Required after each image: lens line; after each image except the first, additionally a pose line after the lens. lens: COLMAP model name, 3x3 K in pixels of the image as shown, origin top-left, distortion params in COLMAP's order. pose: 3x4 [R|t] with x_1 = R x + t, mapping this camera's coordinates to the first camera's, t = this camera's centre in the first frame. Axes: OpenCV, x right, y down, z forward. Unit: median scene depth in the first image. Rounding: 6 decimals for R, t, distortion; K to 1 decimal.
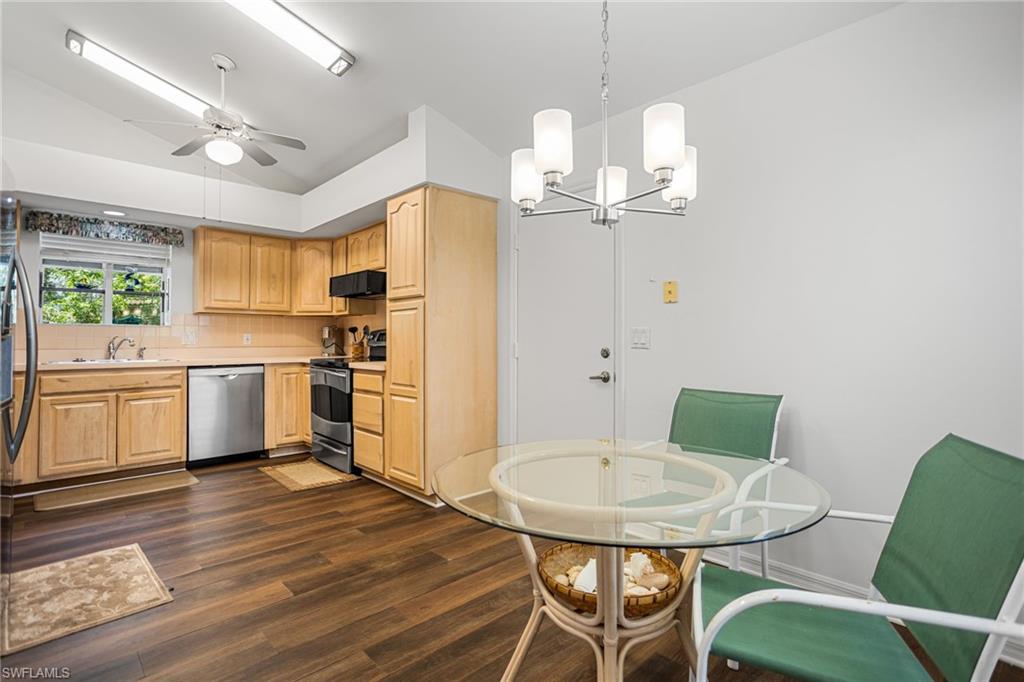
lens RADIAL K [[509.6, 0, 539.8], [0, 509.6, 332.3], [0, 0, 1]] dist [-0.021552, 0.015574]
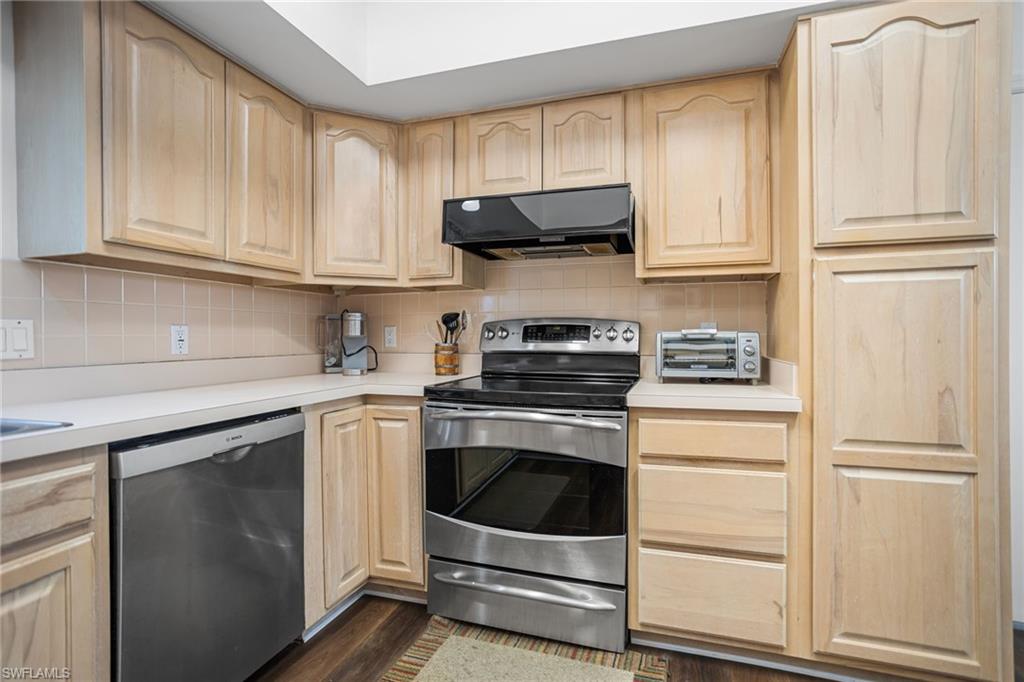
lens RADIAL K [[489.5, 0, 535.2], [0, 489.5, 335.5], [0, 0, 1]] dist [-0.010477, 0.004772]
pose [[0.878201, -0.004021, 0.478275, -0.639634], [-0.002819, 0.999904, 0.013583, 0.005531], [-0.478284, -0.013277, 0.878105, 0.680673]]
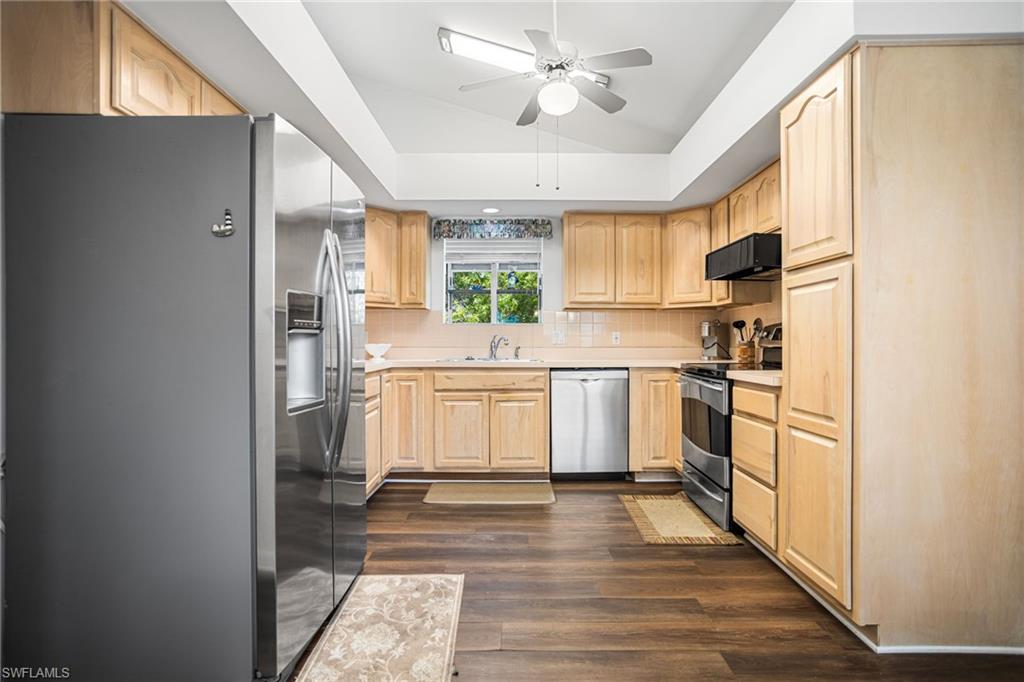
lens RADIAL K [[538.3, 0, 510.3], [0, 538.3, 341.3], [0, 0, 1]] dist [-0.036363, 0.012439]
pose [[0.703719, 0.000874, -0.710478, -0.067884], [0.009301, 0.999902, 0.010442, 0.009874], [0.710417, -0.013956, 0.703642, 0.285272]]
